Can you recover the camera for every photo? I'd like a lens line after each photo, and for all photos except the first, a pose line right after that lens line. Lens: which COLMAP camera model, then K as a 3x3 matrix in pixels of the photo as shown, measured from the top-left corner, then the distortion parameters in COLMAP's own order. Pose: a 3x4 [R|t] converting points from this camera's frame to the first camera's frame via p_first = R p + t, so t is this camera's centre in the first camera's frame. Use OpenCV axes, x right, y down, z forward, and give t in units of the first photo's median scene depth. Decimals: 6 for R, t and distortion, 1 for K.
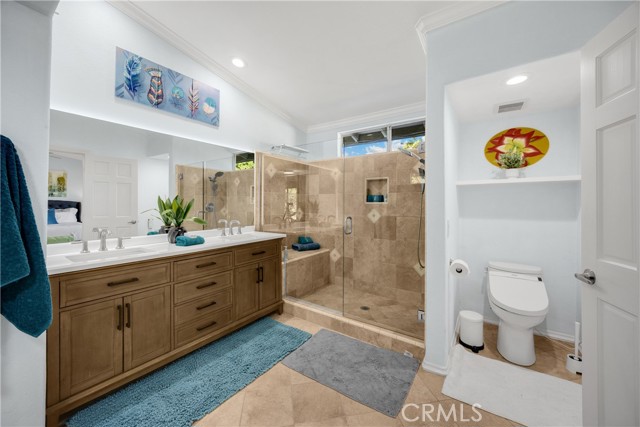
lens RADIAL K [[240.6, 0, 322.4], [0, 240.6, 206.3], [0, 0, 1]] dist [-0.000457, -0.000017]
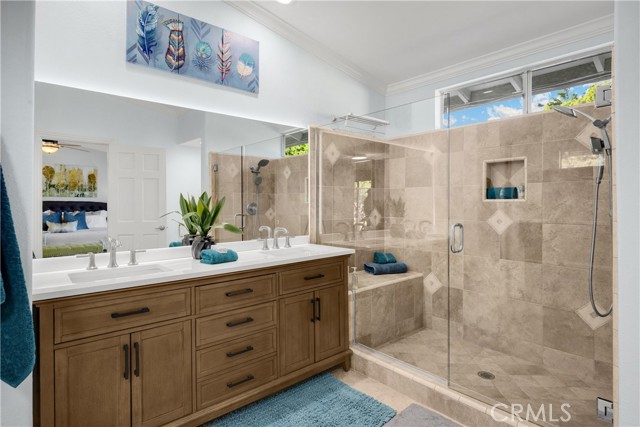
lens RADIAL K [[255.3, 0, 329.6], [0, 255.3, 208.0], [0, 0, 1]] dist [-0.001229, -0.000099]
pose [[0.964804, -0.004495, -0.262932, -0.034460], [0.006244, 0.999964, 0.005819, -0.001382], [0.262897, -0.007256, 0.964797, 0.319478]]
